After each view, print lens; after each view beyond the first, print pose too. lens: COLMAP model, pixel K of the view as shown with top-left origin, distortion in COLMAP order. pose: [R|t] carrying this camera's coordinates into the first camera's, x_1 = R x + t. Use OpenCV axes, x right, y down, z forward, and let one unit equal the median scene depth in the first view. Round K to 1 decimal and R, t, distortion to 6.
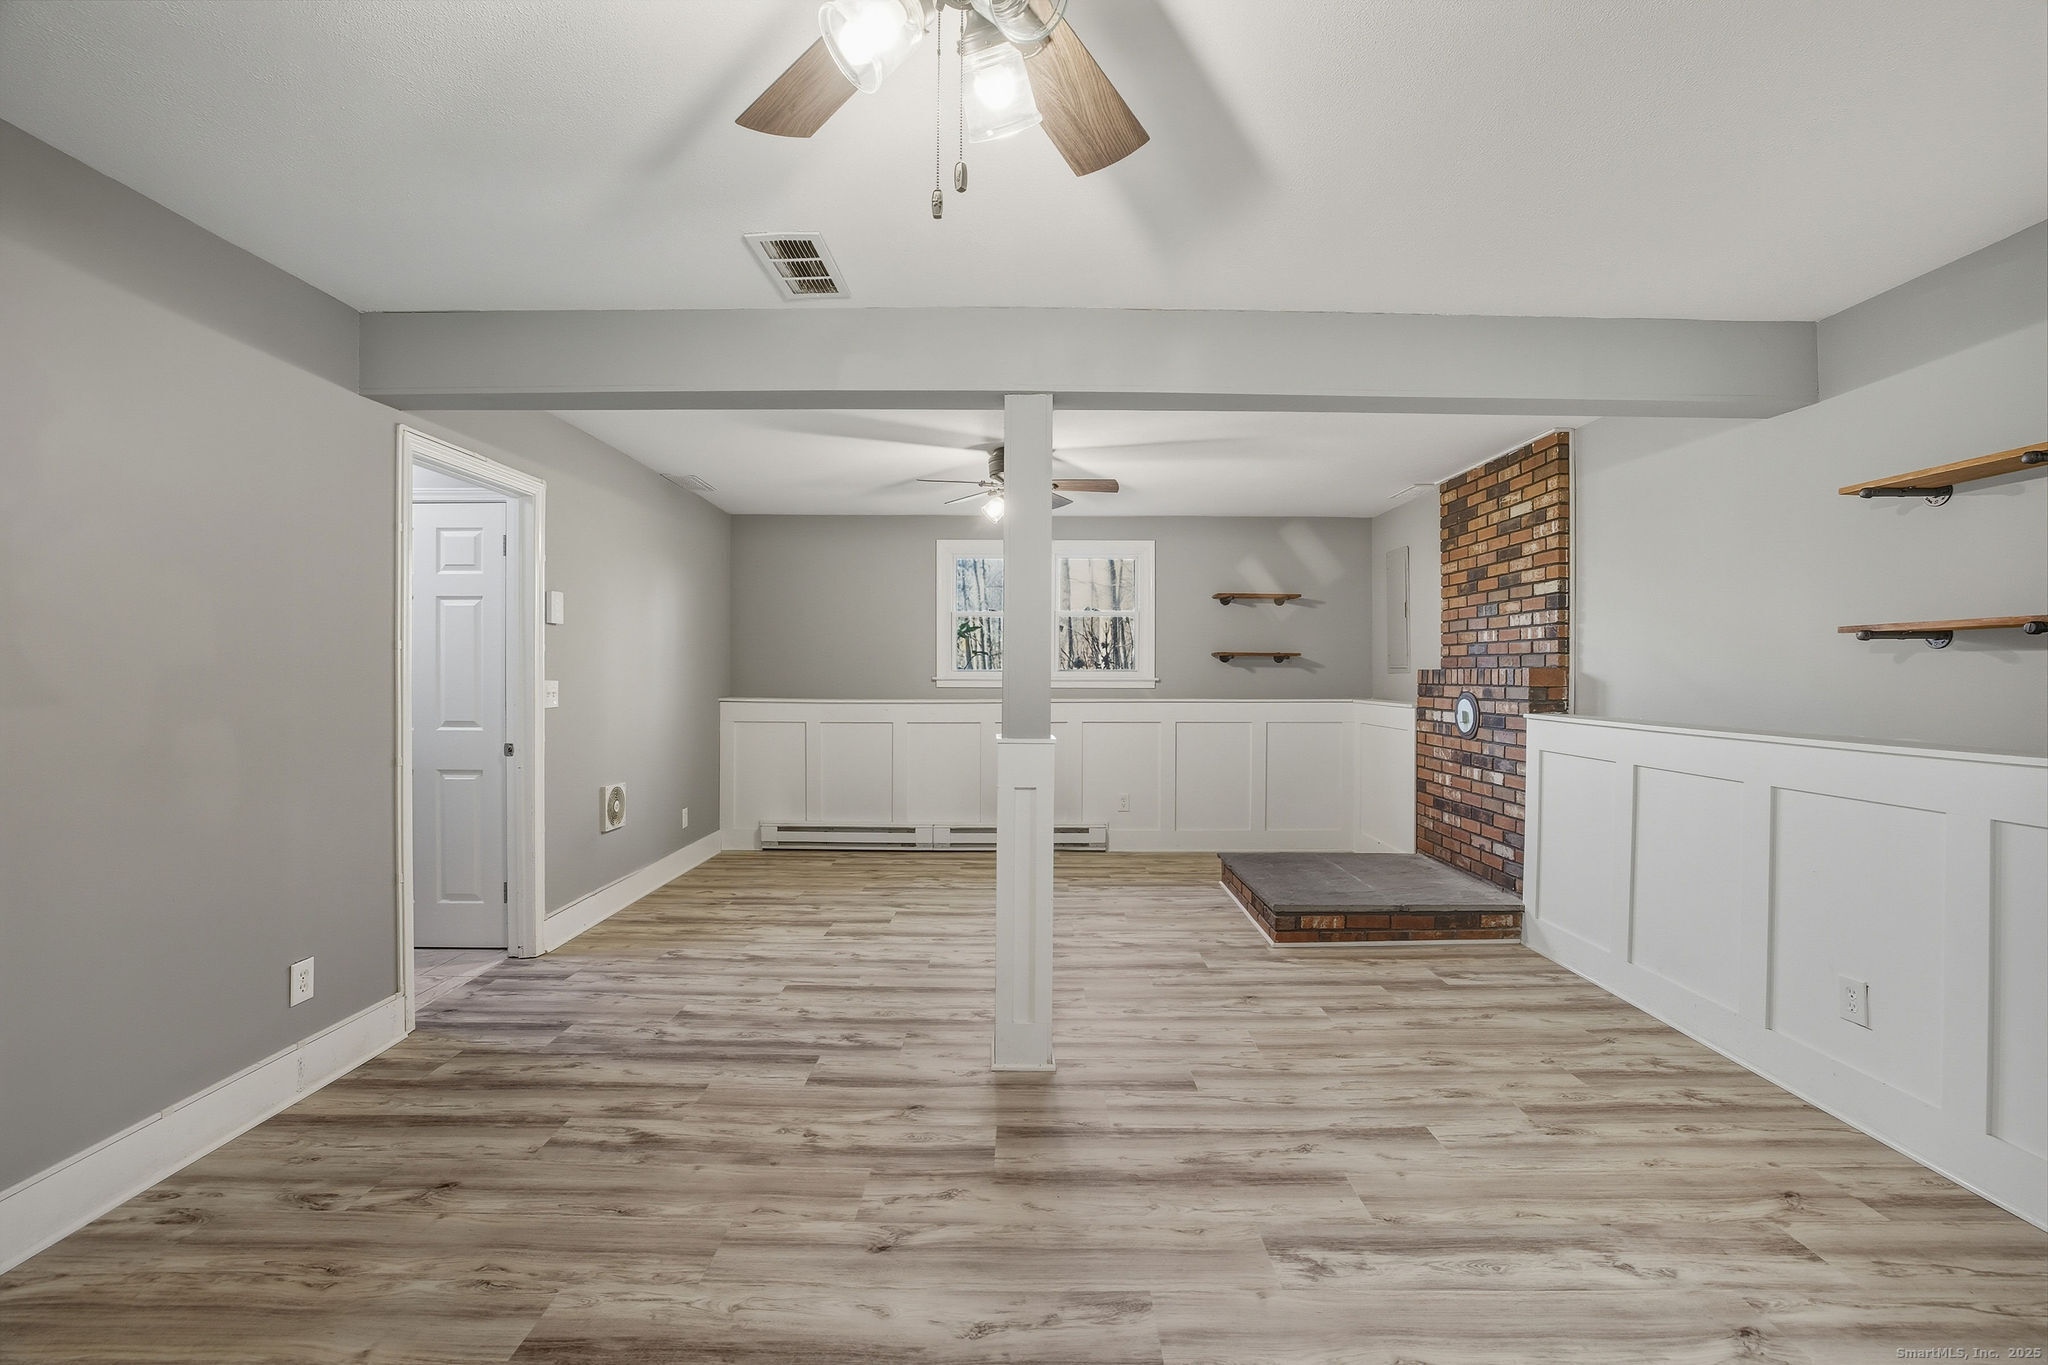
lens RADIAL K [[874.1, 0, 1023.5], [0, 874.1, 672.8], [0, 0, 1]] dist [-0.048591, 0.015626]
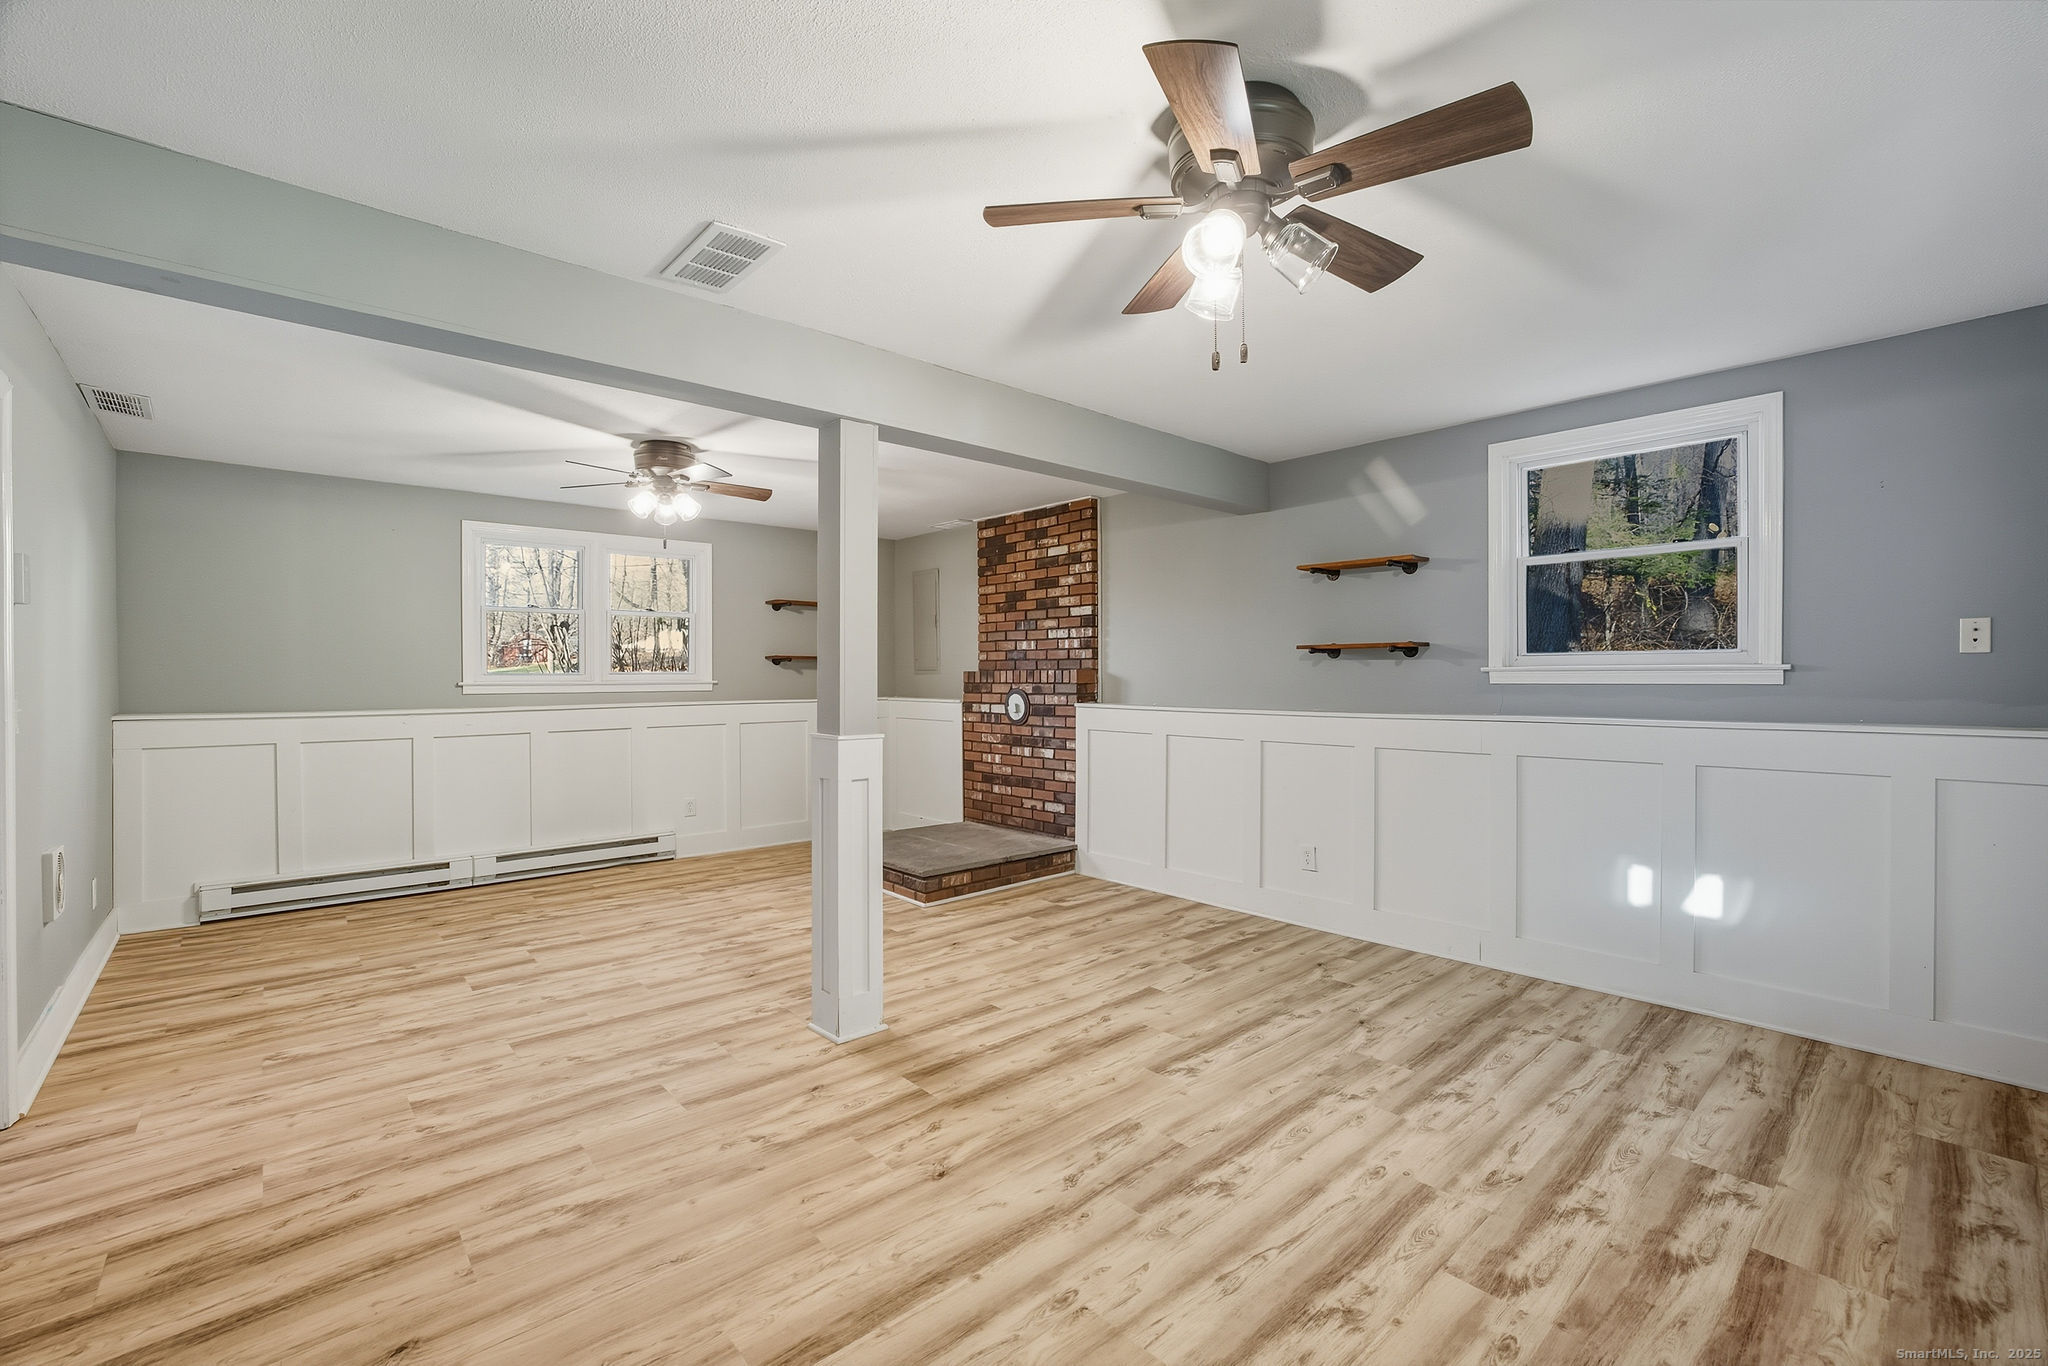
lens RADIAL K [[874.1, 0, 1026.5], [0, 874.1, 679.2], [0, 0, 1]] dist [-0.048591, 0.015626]
pose [[0.741364, -0.009013, 0.671042, -0.419986], [0.005382, 0.999958, 0.007485, -0.001543], [-0.671081, -0.001938, 0.741381, 0.031939]]
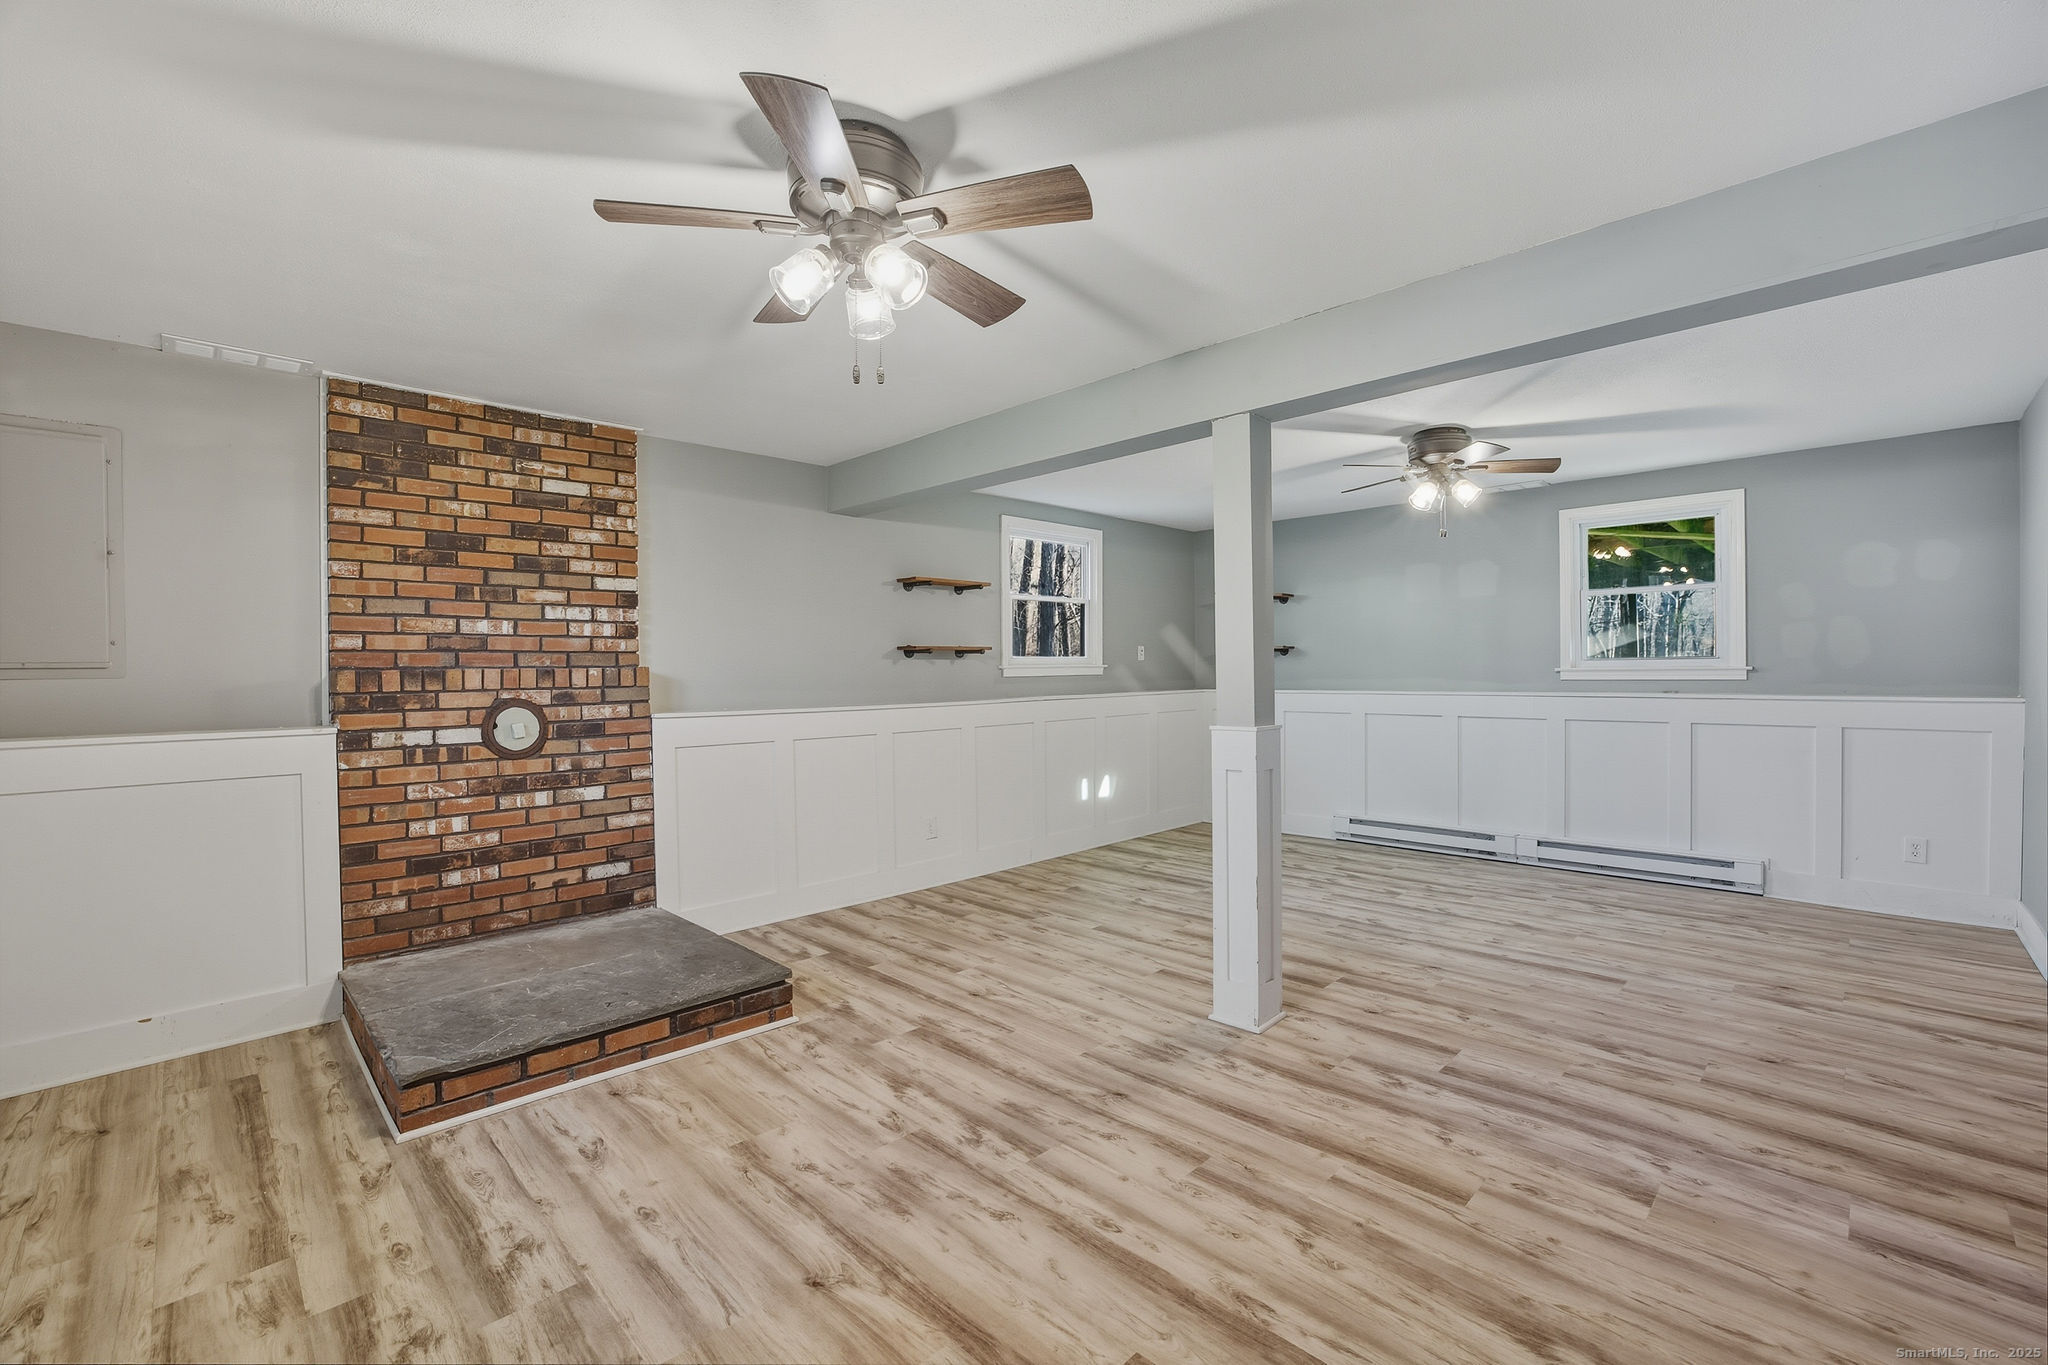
lens RADIAL K [[874.1, 0, 1021.2], [0, 874.1, 671.1], [0, 0, 1]] dist [-0.048591, 0.015626]
pose [[-0.707480, 0.003185, 0.706726, -0.429400], [0.008747, 0.999953, 0.004249, -0.001795], [-0.706679, 0.009188, -0.707474, 1.477004]]
